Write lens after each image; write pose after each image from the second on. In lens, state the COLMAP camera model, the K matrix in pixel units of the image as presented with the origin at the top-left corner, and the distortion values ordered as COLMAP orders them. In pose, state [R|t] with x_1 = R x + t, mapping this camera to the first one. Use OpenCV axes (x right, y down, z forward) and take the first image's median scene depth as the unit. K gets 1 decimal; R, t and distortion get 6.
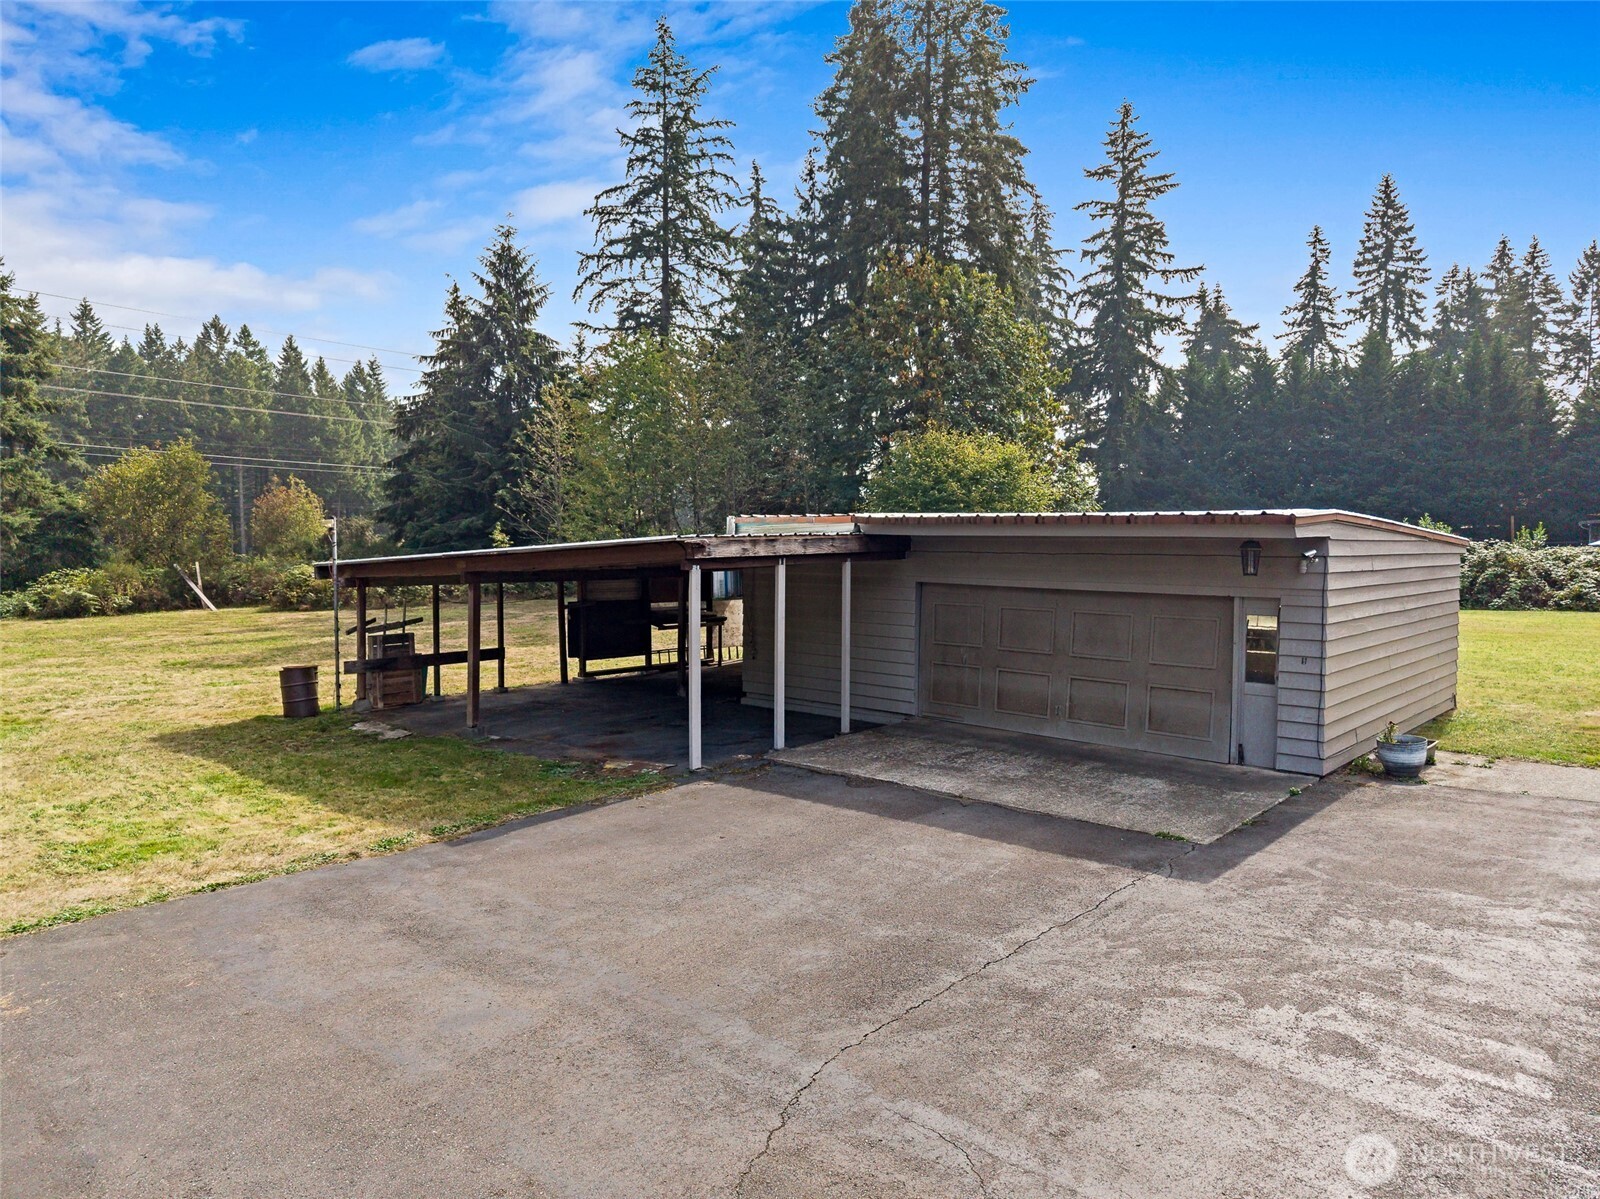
lens RADIAL K [[1071.8, 0, 805.5], [0, 1071.8, 601.6], [0, 0, 1]] dist [0.009084, -0.007294]
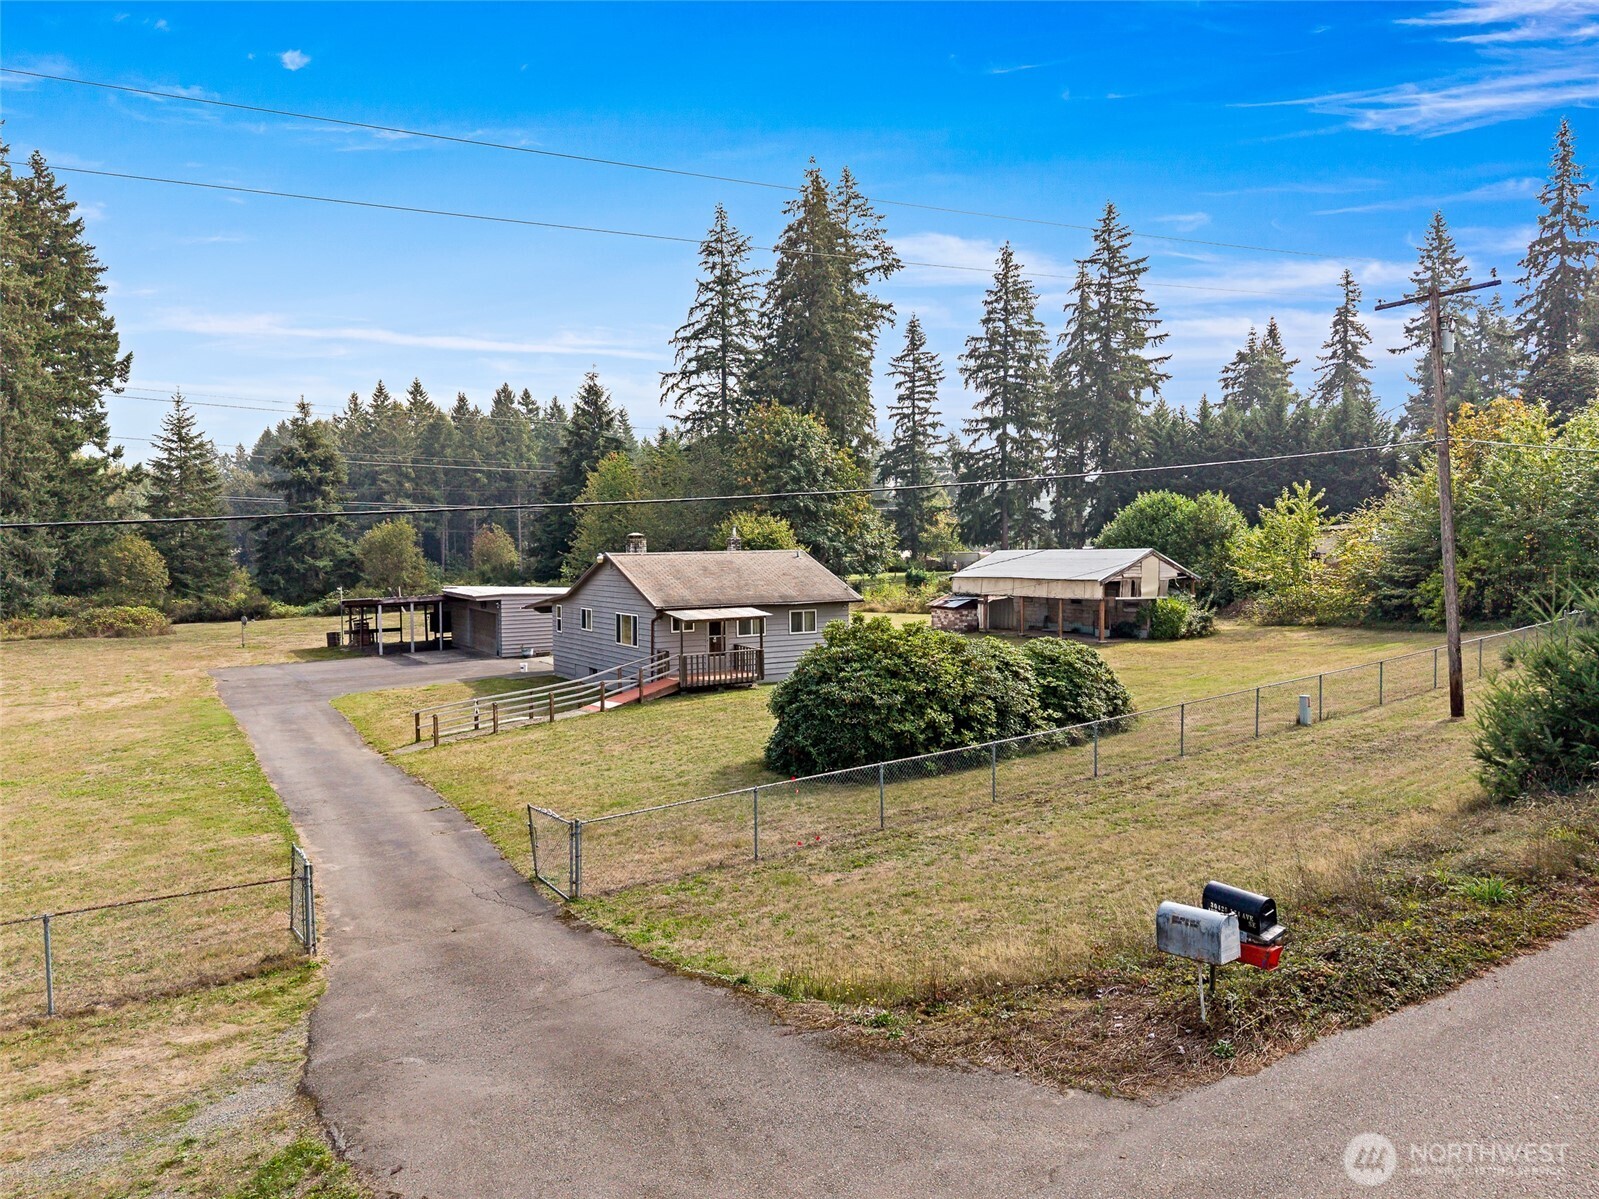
lens RADIAL K [[1142.5, 0, 799.4], [0, 1142.5, 570.6], [0, 0, 1]] dist [0.003003, -0.000827]
pose [[0.953011, -0.004980, -0.302894, 0.353455], [-0.003285, 0.999636, -0.026771, -0.006894], [0.302917, 0.026508, 0.952648, -0.345479]]
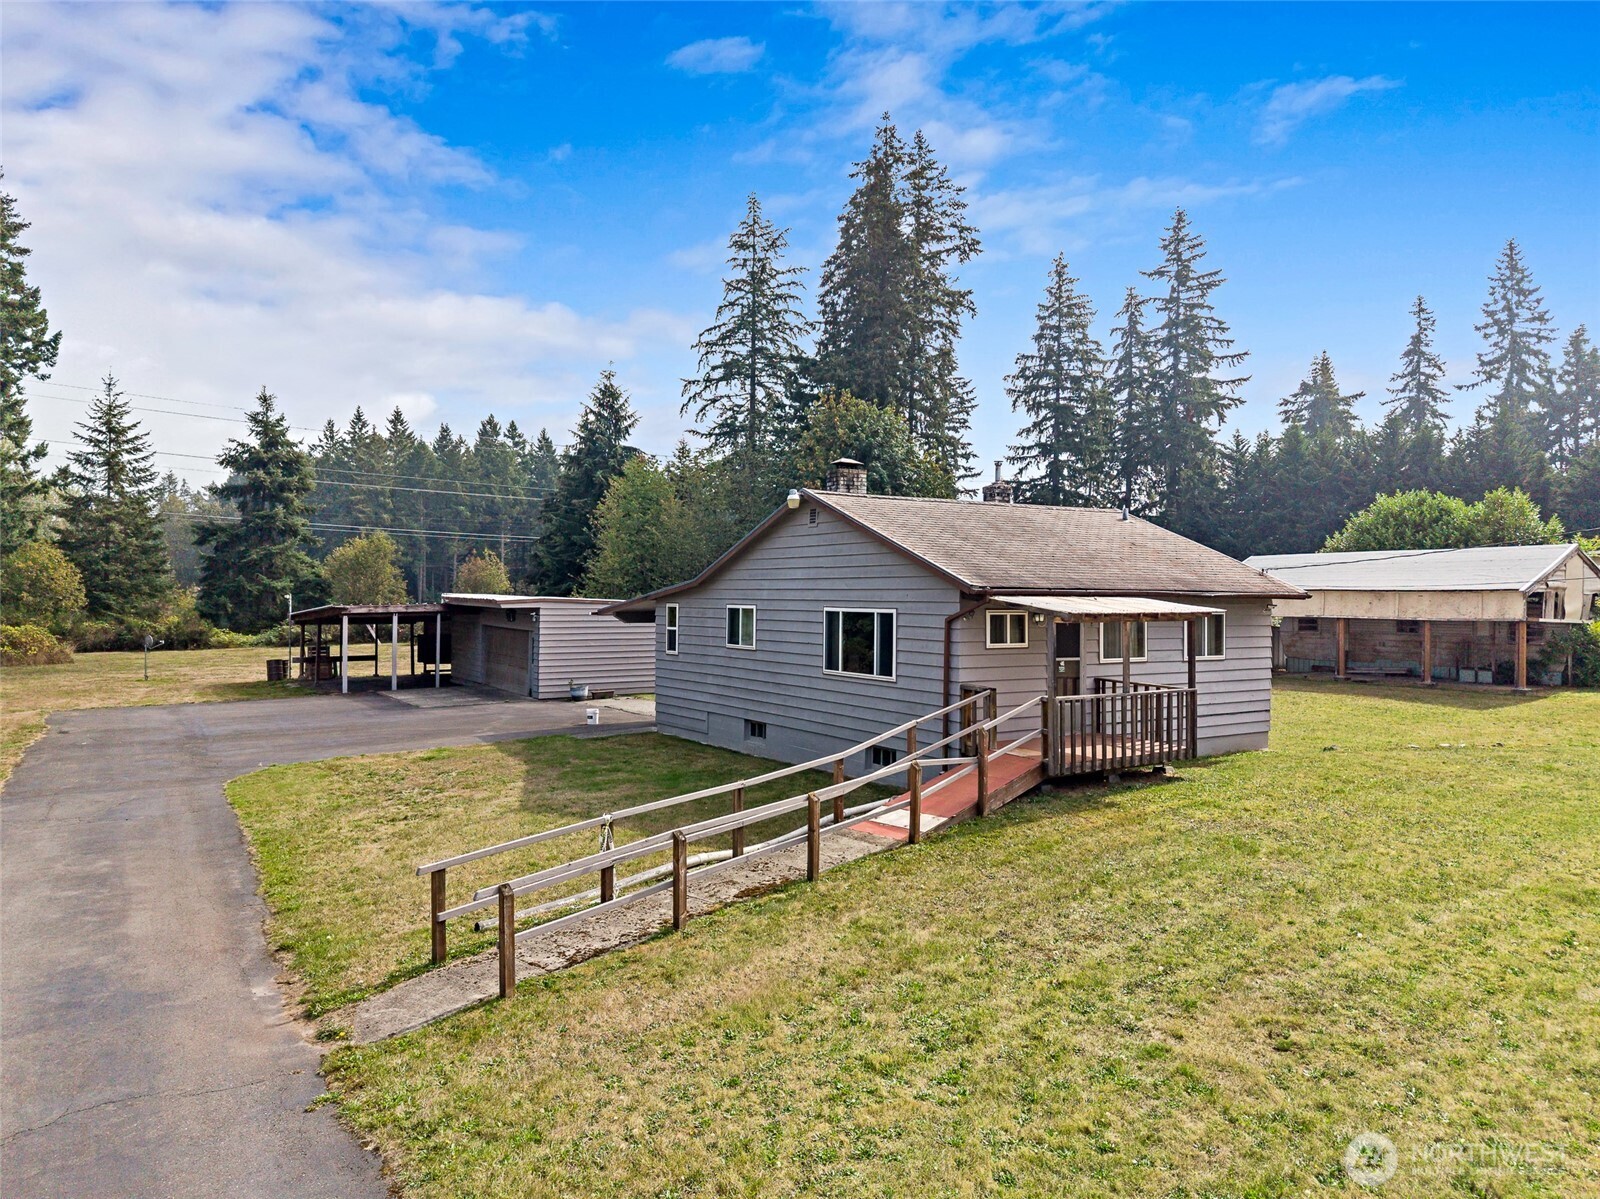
lens RADIAL K [[1084.1, 0, 796.1], [0, 1084.1, 586.5], [0, 0, 1]] dist [0.004655, -0.004586]
pose [[0.963222, 0.003064, -0.268691, 0.218504], [-0.020507, 0.997857, -0.062136, 0.004879], [0.267924, 0.065361, 0.961220, -0.167374]]
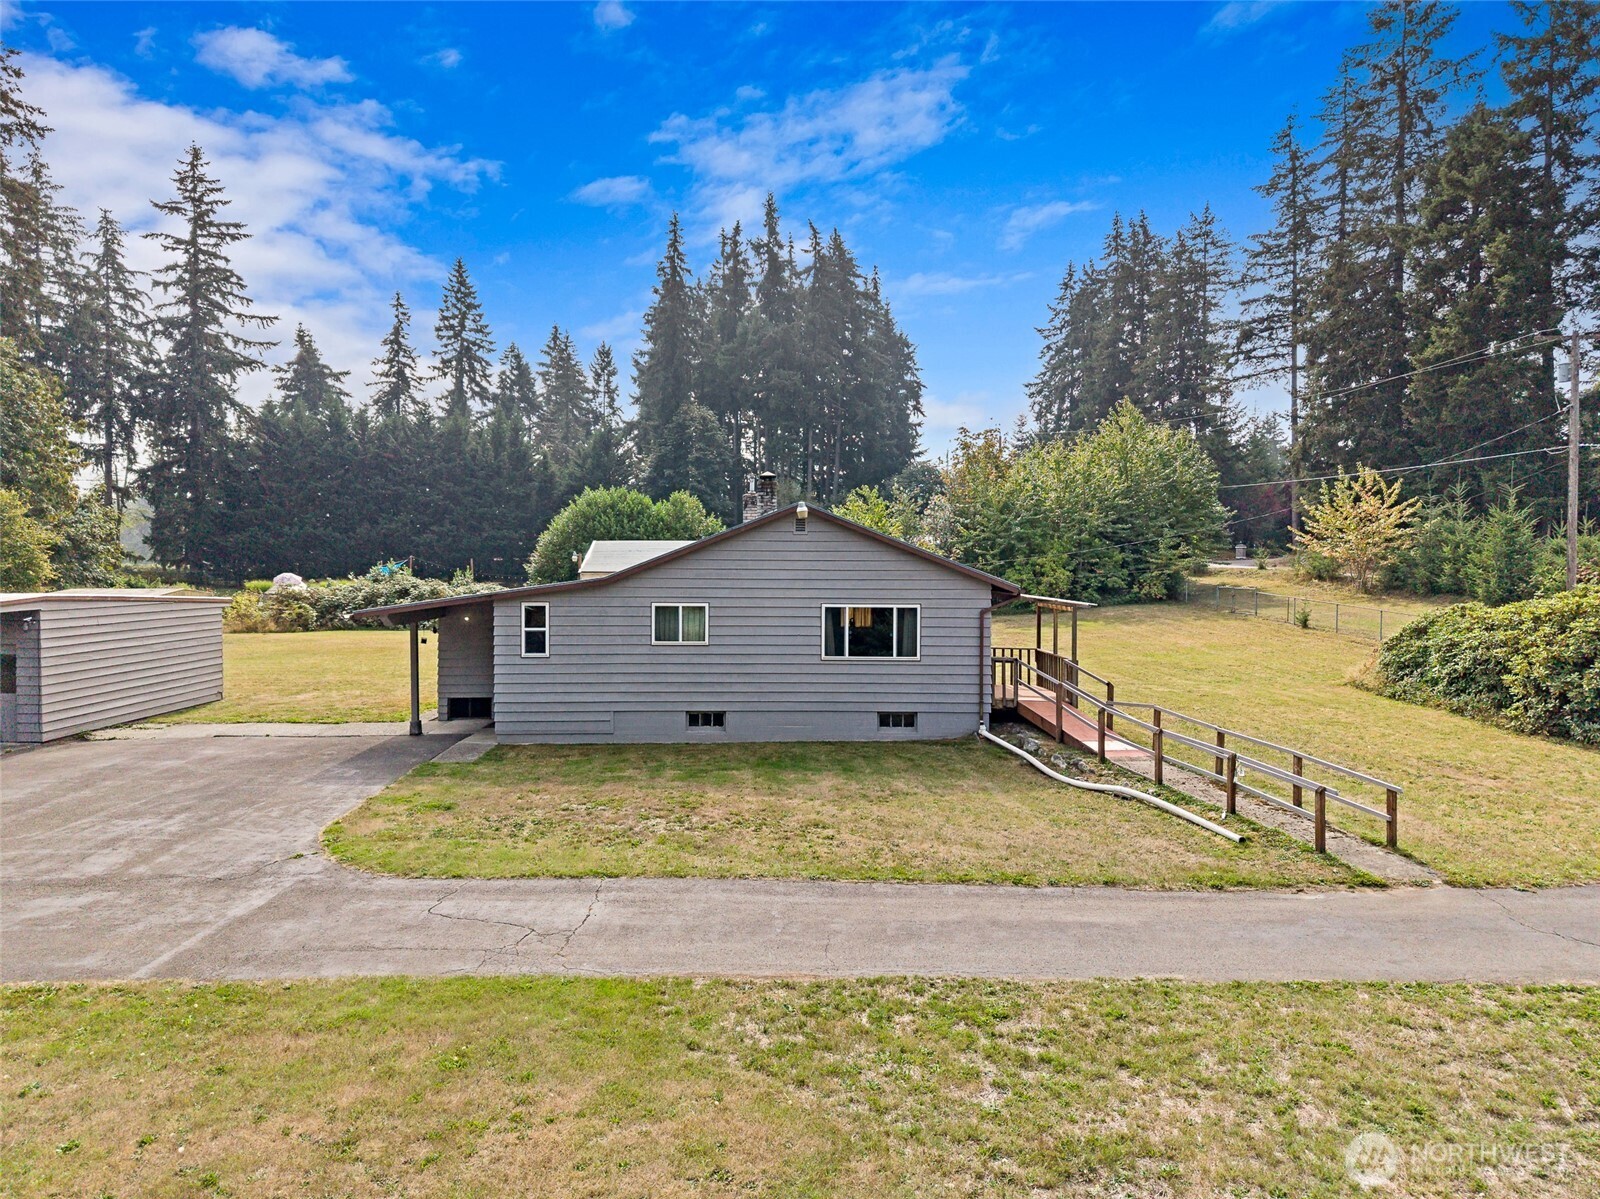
lens RADIAL K [[1071.8, 0, 805.5], [0, 1071.8, 601.6], [0, 0, 1]] dist [0.009084, -0.007294]
pose [[0.738782, -0.021837, 0.673591, 0.026777], [0.033406, 0.999433, -0.004239, -0.002768], [-0.673117, 0.025633, 0.739092, -0.145938]]
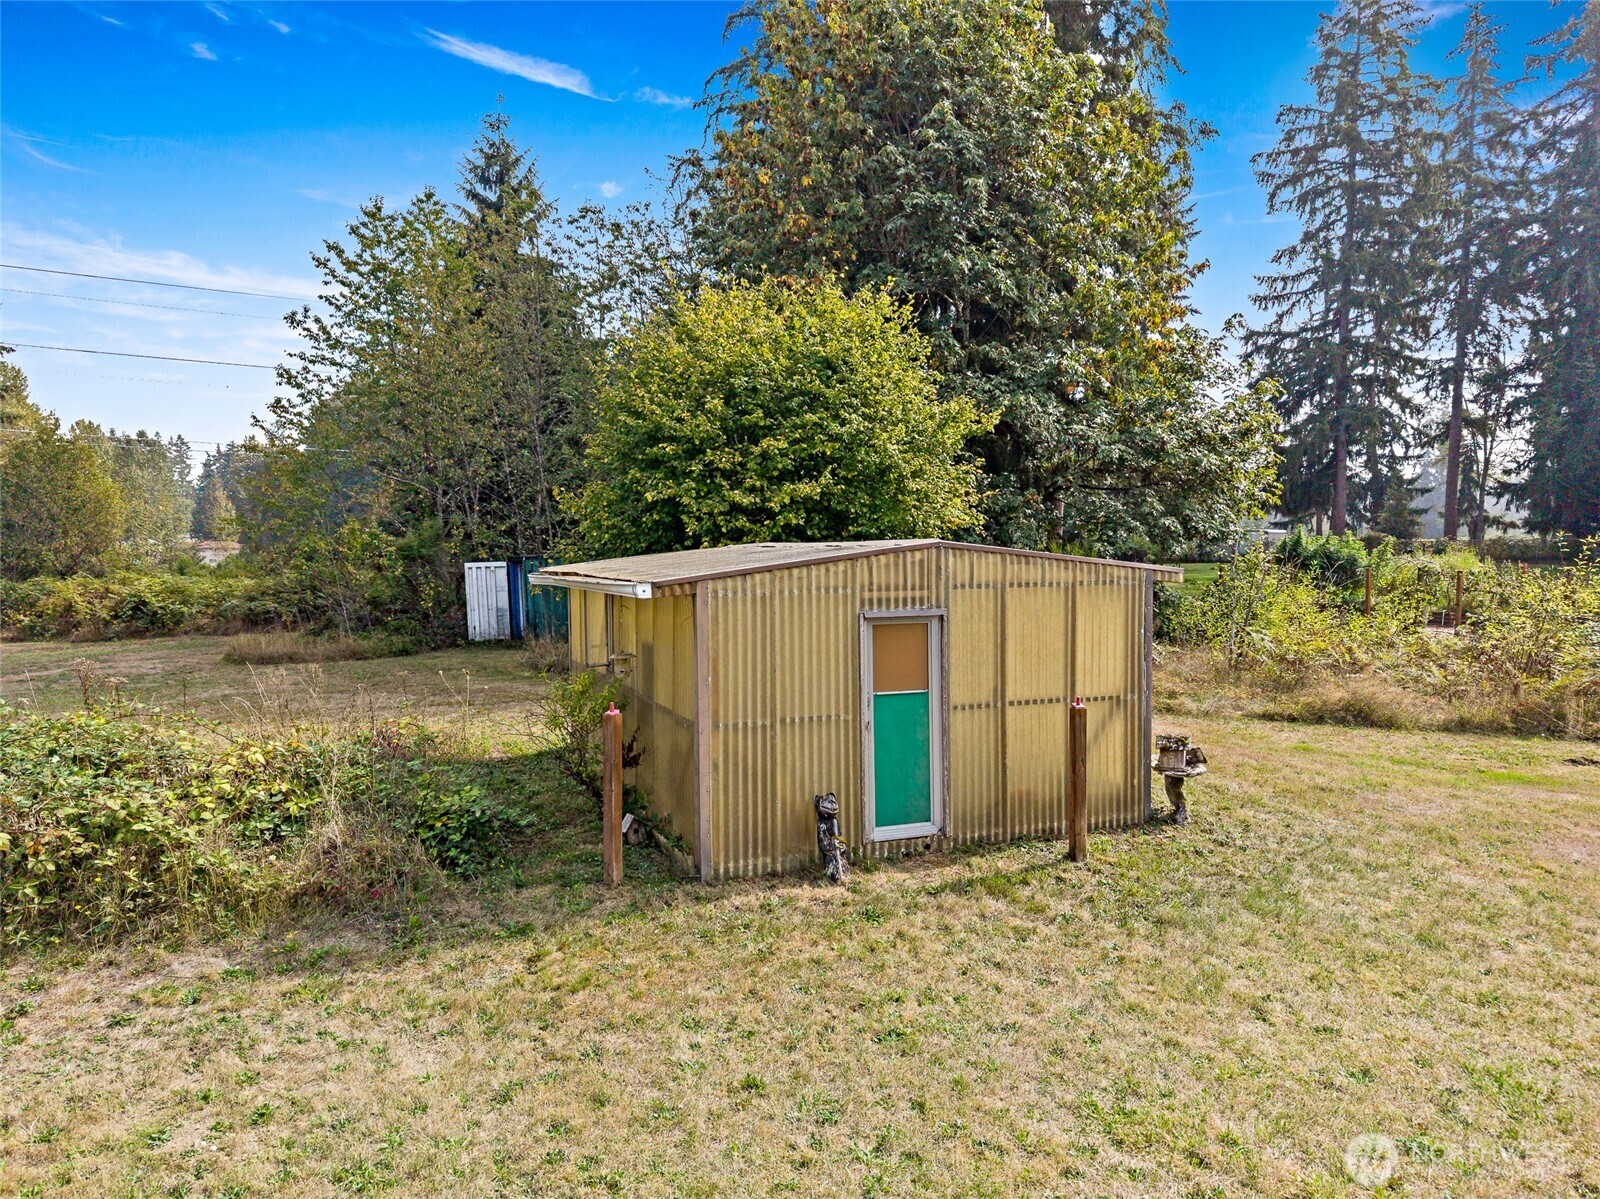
lens RADIAL K [[1106.4, 0, 820.7], [0, 1106.4, 594.1], [0, 0, 1]] dist [0.006310, -0.000405]
pose [[0.913992, 0.013502, -0.405509, 0.157057], [-0.017033, 0.999842, -0.005102, -0.014789], [0.405376, 0.011570, 0.914077, 0.268346]]
